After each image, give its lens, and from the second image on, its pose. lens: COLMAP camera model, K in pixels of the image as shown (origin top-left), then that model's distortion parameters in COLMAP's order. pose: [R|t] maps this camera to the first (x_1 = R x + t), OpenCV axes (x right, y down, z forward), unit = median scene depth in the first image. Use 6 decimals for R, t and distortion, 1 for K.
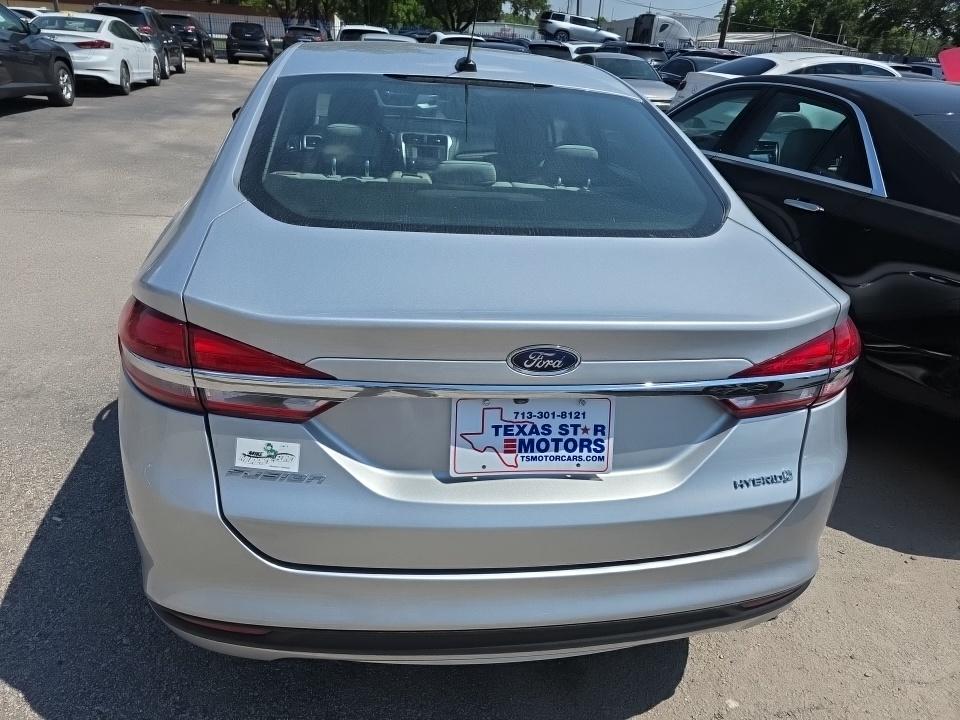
lens RADIAL K [[653.6, 0, 480.0], [0, 653.6, 360.0], [0, 0, 1]] dist [0.045373, -0.045083]
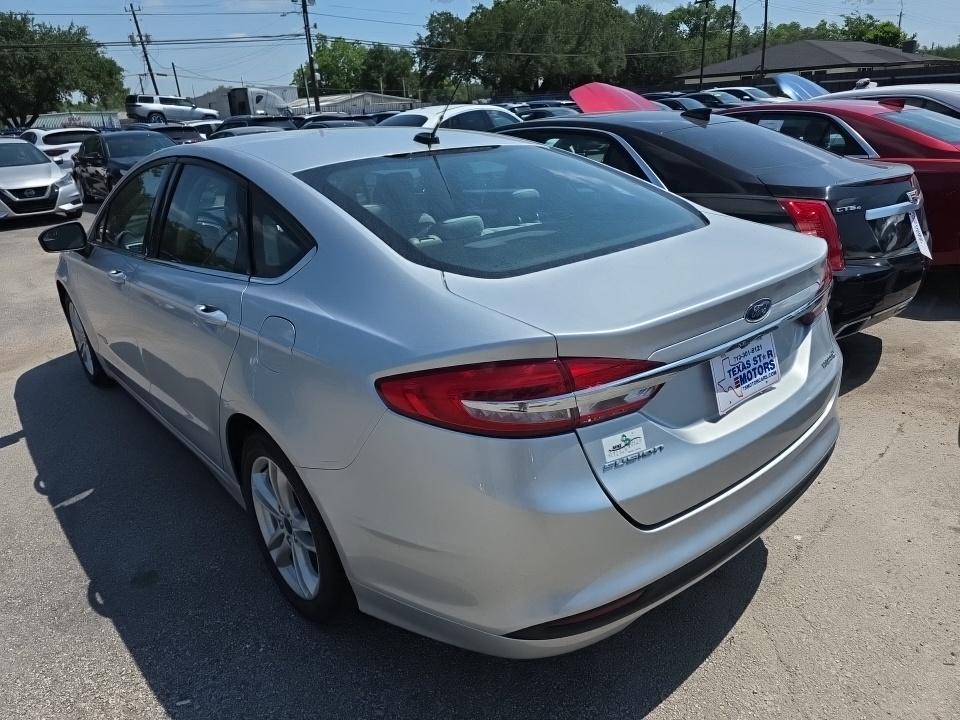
lens RADIAL K [[653.6, 0, 480.0], [0, 653.6, 360.0], [0, 0, 1]] dist [0.045373, -0.045083]
pose [[0.834507, -0.291615, 0.467503, -1.023292], [0.330554, 0.943786, -0.001343, -0.089025], [-0.440832, 0.155656, 0.883990, 0.001455]]
